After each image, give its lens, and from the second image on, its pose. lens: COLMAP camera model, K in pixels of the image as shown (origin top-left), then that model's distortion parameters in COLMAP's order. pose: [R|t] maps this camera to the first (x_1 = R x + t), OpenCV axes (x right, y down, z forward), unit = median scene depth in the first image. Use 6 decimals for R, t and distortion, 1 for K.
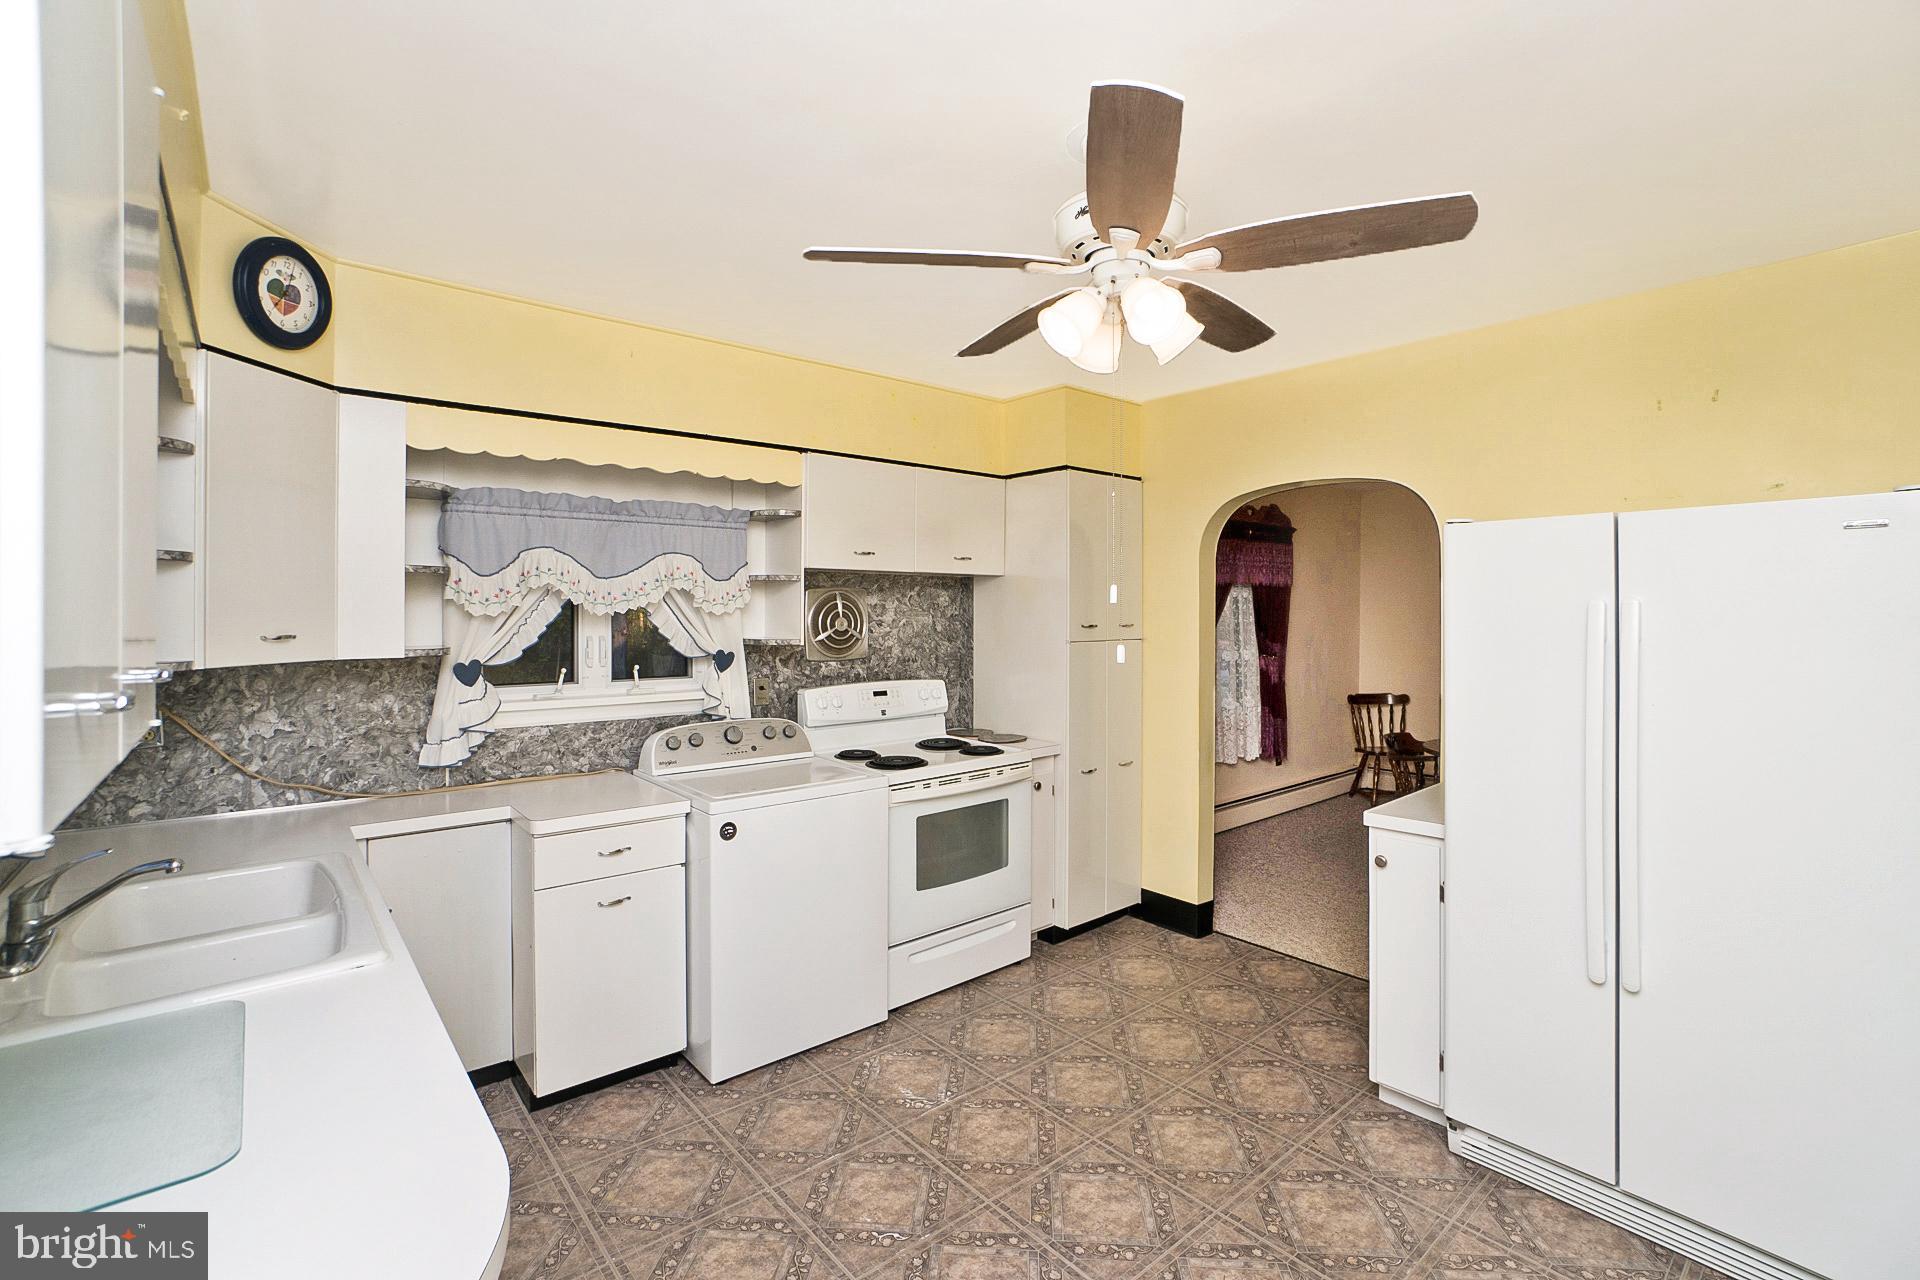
lens RADIAL K [[827.3, 0, 1016.5], [0, 827.3, 608.3], [0, 0, 1]] dist [-0.057388, 0.020953]
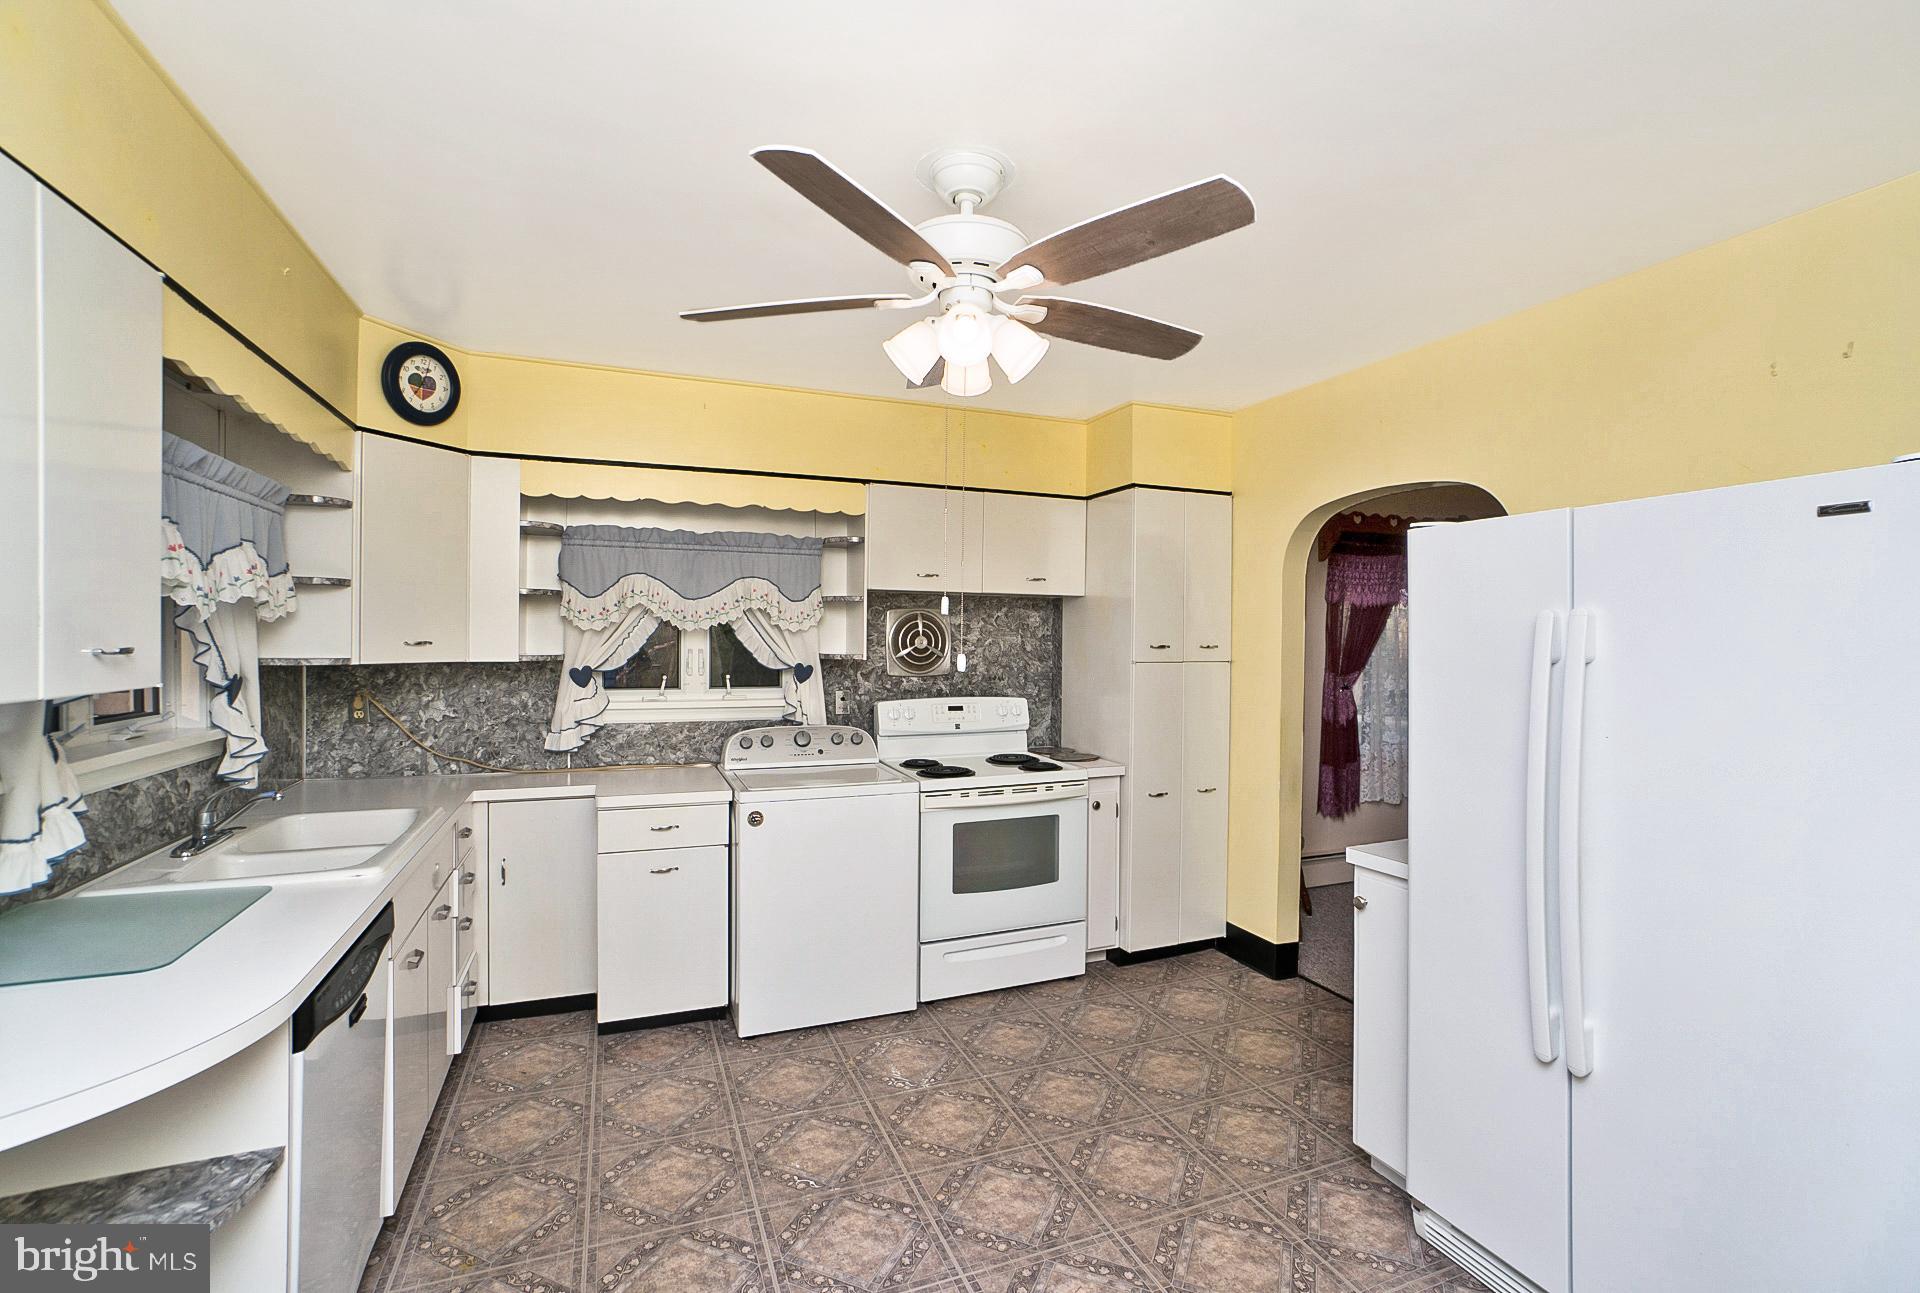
lens RADIAL K [[843.0, 0, 1013.1], [0, 843.0, 638.6], [0, 0, 1]] dist [-0.043253, 0.019019]
pose [[0.951374, 0.006321, -0.307973, 0.290347], [-0.005750, 0.999980, 0.002760, 0.013050], [0.307984, -0.000855, 0.951391, -0.004082]]
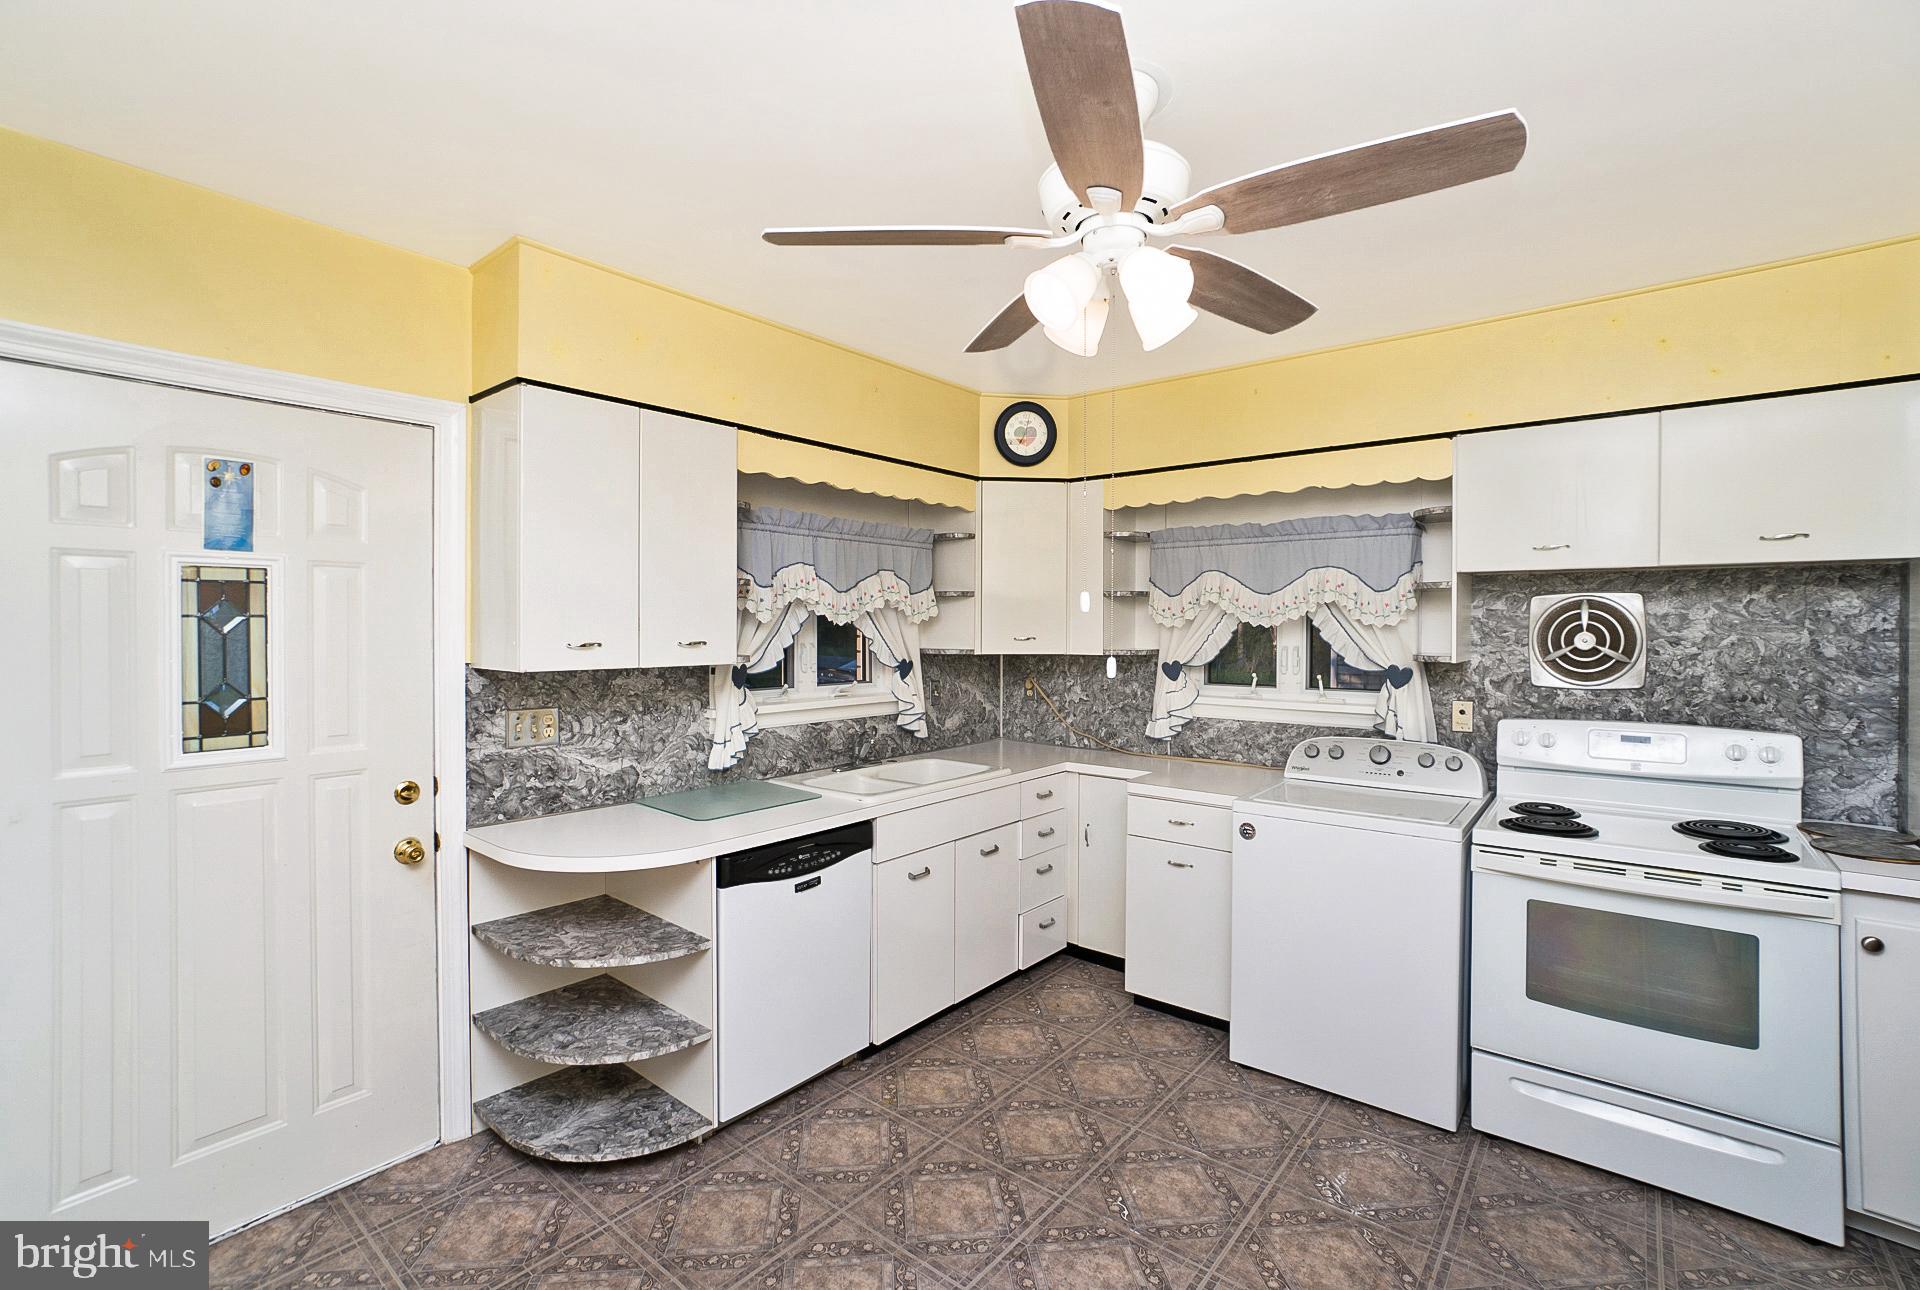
lens RADIAL K [[882.1, 0, 965.3], [0, 882.1, 625.2], [0, 0, 1]] dist [-0.051137, 0.022619]
pose [[0.157877, -0.001034, -0.987458, 0.586147], [0.000417, 0.999999, -0.000981, 0.006587], [0.987459, -0.000257, 0.157878, 0.383265]]
